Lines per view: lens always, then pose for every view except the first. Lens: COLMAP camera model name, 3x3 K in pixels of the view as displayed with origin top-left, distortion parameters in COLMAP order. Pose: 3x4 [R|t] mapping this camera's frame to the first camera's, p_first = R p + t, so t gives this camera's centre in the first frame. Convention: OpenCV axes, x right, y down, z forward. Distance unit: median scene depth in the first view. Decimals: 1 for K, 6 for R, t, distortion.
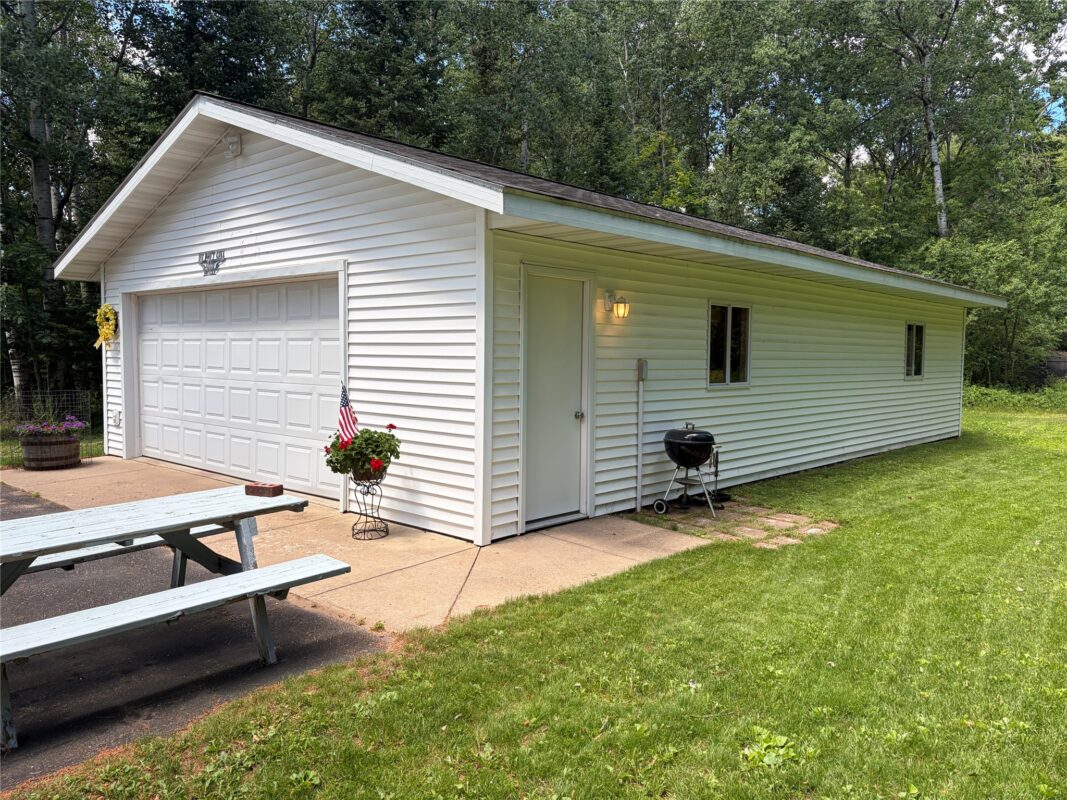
lens RADIAL K [[807.7, 0, 533.5], [0, 807.7, 400.0], [0, 0, 1]] dist [0.035194, -0.003797]
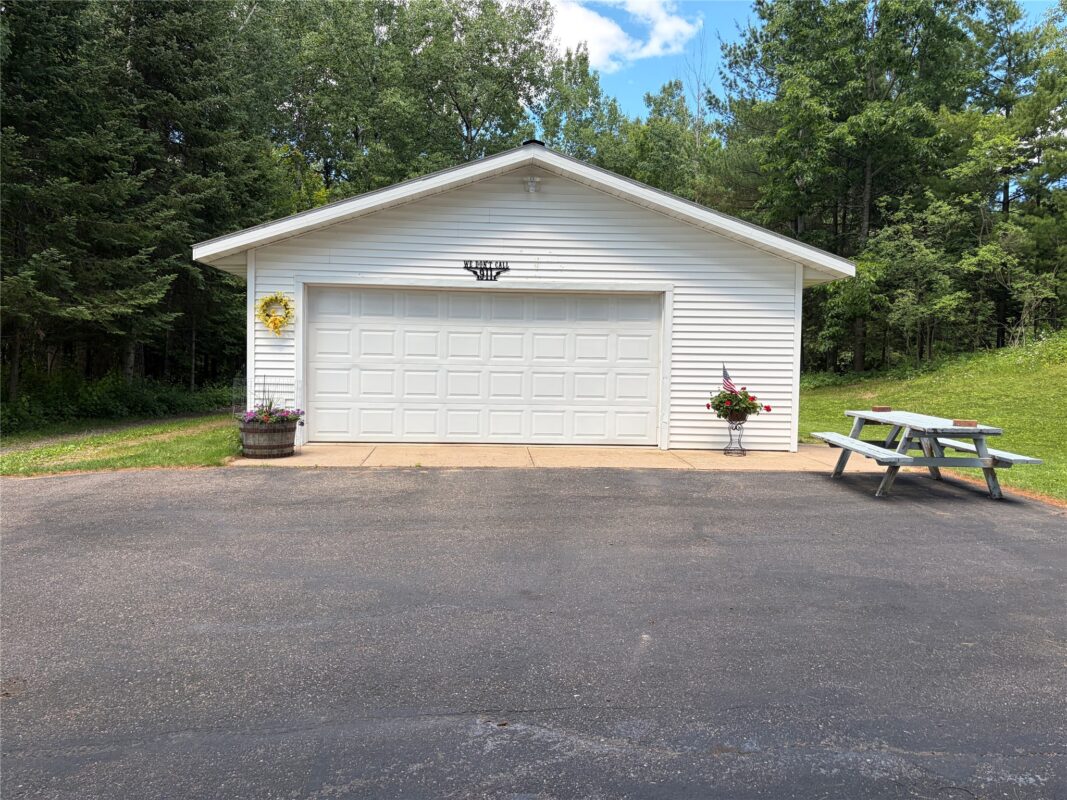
lens RADIAL K [[807.7, 0, 533.5], [0, 807.7, 400.0], [0, 0, 1]] dist [0.035194, -0.003797]
pose [[0.694872, -0.026539, 0.718644, -1.305516], [0.034074, 0.999411, 0.003960, 0.026886], [-0.718326, 0.021736, 0.695367, 0.107935]]
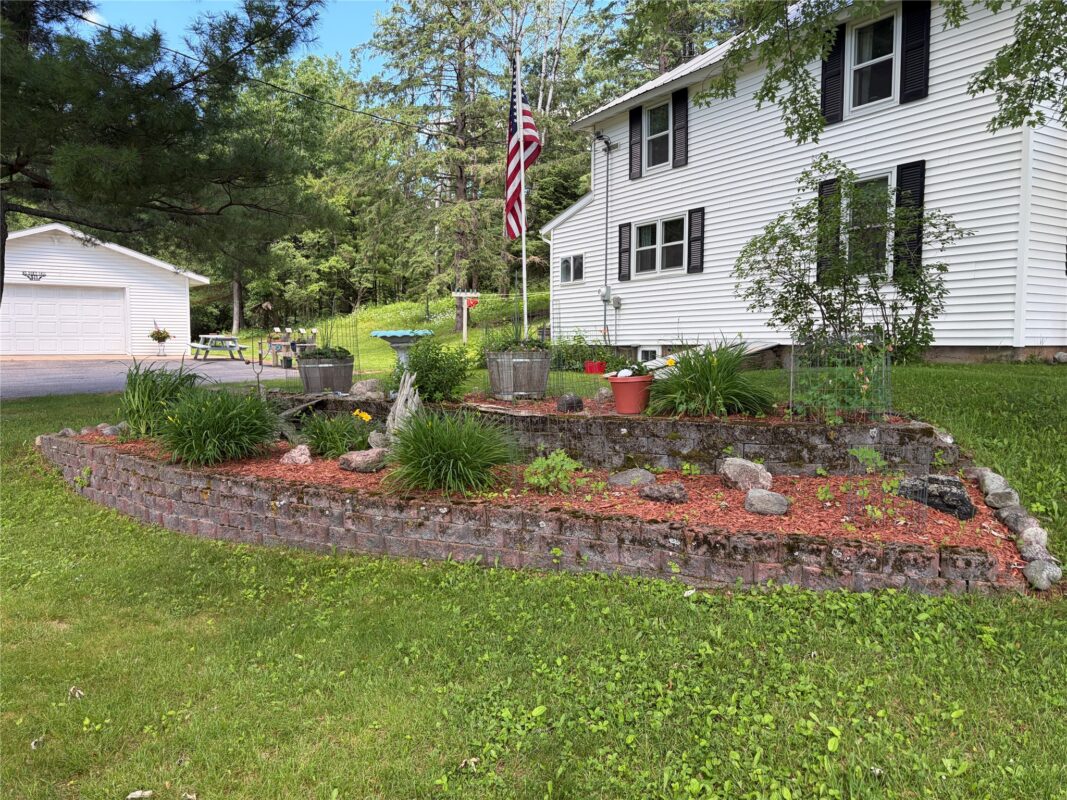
lens RADIAL K [[807.7, 0, 533.5], [0, 807.7, 400.0], [0, 0, 1]] dist [0.035194, -0.003797]
pose [[0.183365, -0.081777, 0.979637, -2.995119], [0.057212, 0.995733, 0.072412, 0.153046], [-0.981379, 0.042769, 0.187262, -1.219989]]
